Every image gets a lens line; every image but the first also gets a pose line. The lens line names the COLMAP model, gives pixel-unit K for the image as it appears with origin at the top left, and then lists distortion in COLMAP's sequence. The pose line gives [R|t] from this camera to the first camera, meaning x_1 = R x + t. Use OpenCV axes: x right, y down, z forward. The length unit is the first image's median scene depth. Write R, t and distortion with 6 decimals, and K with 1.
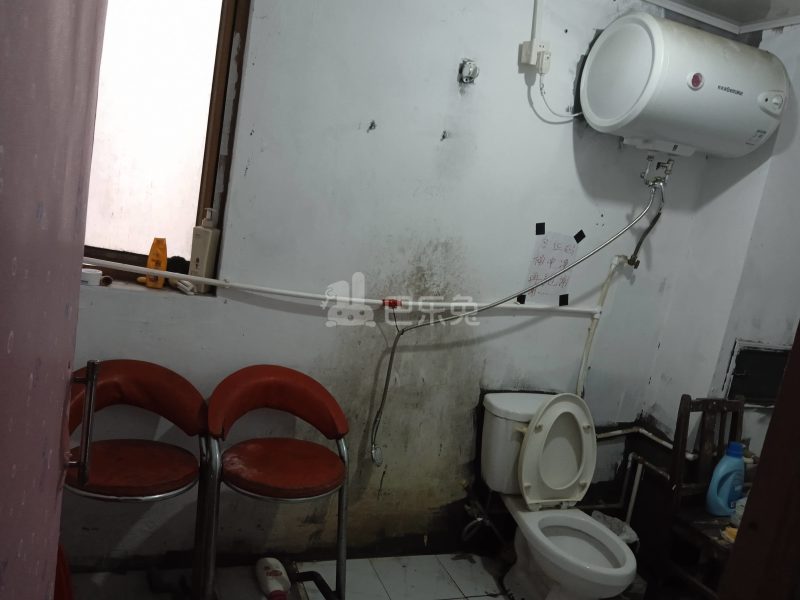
lens RADIAL K [[663.0, 0, 402.2], [0, 663.0, 303.0], [0, 0, 1]] dist [0.109048, -0.195749]
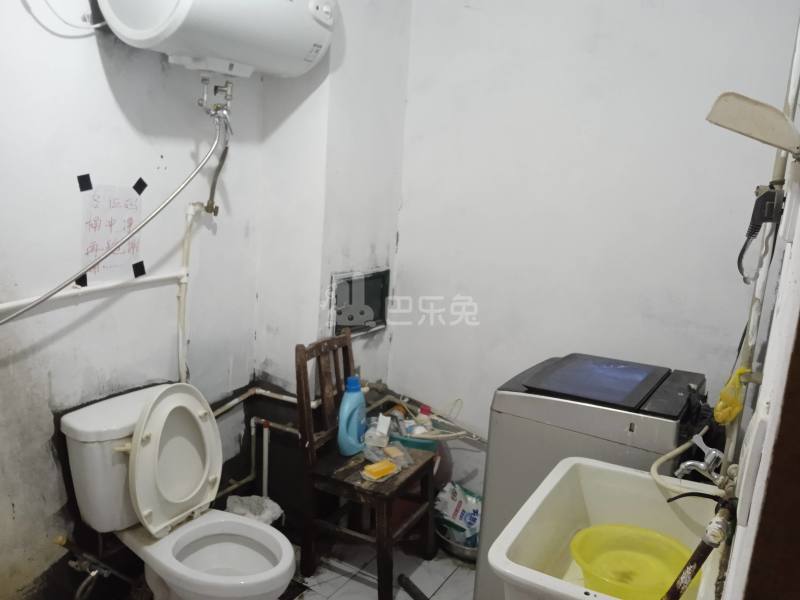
lens RADIAL K [[663.0, 0, 402.2], [0, 663.0, 303.0], [0, 0, 1]] dist [0.109048, -0.195749]
pose [[0.791740, -0.230167, 0.565837, 0.031170], [0.176531, 0.972986, 0.148776, -0.029519], [-0.584795, -0.017905, 0.810984, 0.177888]]
